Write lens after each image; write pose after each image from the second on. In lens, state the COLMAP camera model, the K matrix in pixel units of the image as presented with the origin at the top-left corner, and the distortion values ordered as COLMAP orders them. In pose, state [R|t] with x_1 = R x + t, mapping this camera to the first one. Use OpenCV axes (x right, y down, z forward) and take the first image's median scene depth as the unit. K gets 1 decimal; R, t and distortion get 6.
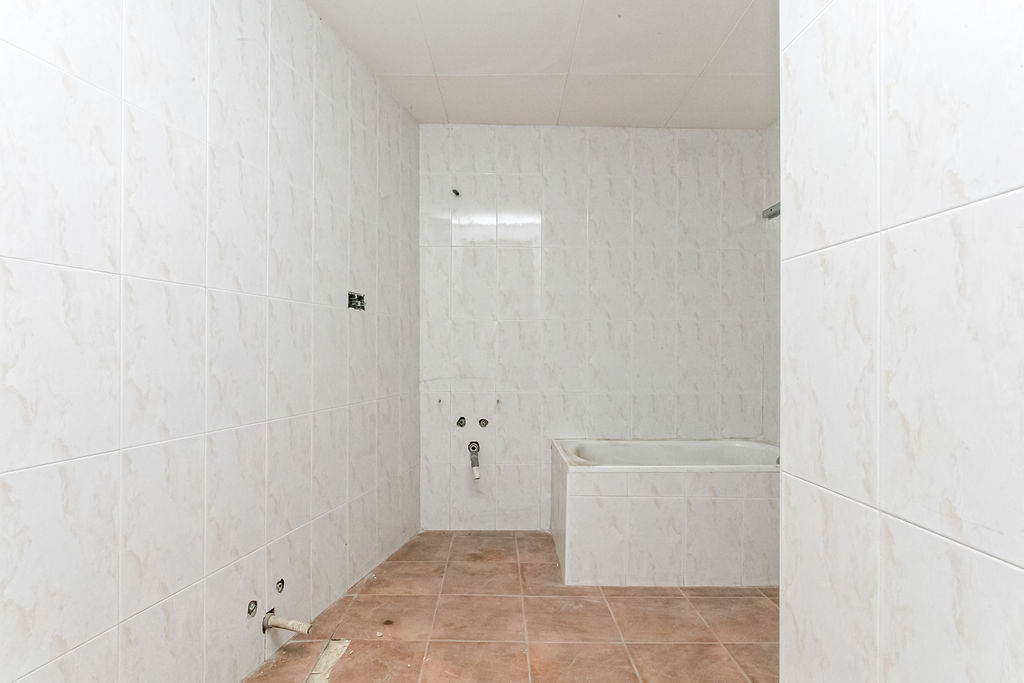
lens RADIAL K [[531.0, 0, 511.7], [0, 531.0, 346.7], [0, 0, 1]] dist [-0.017344, 0.006134]
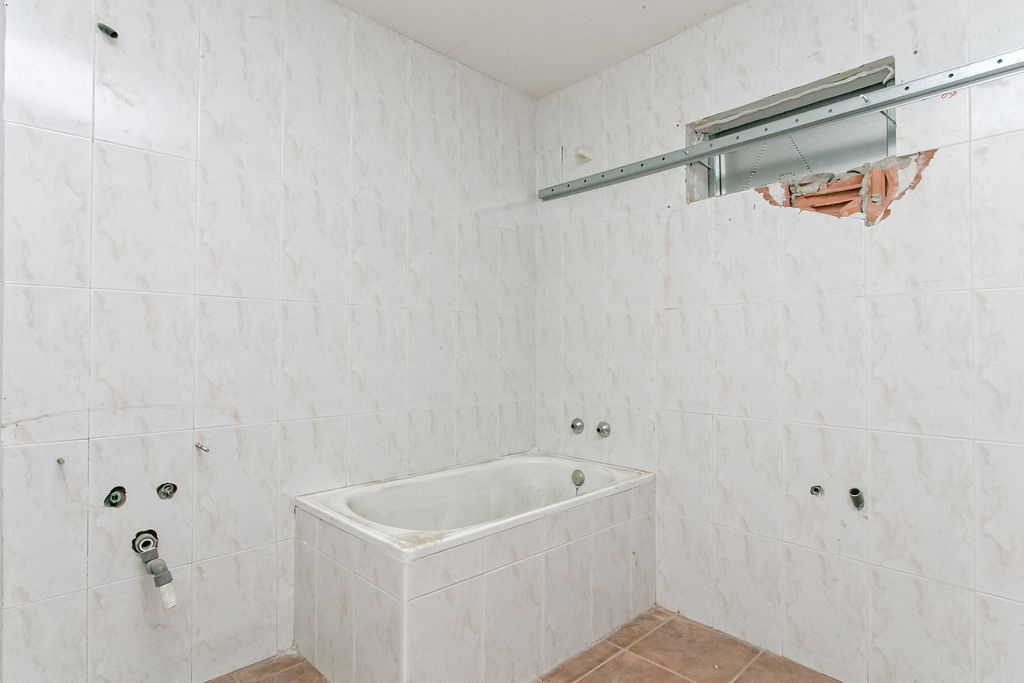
lens RADIAL K [[531.0, 0, 496.7], [0, 531.0, 341.0], [0, 0, 1]] dist [-0.017344, 0.006134]
pose [[0.735180, 0.005036, 0.677853, -0.167960], [0.001910, 0.999953, -0.009501, 0.001326], [-0.677869, 0.008280, 0.735136, 0.397093]]
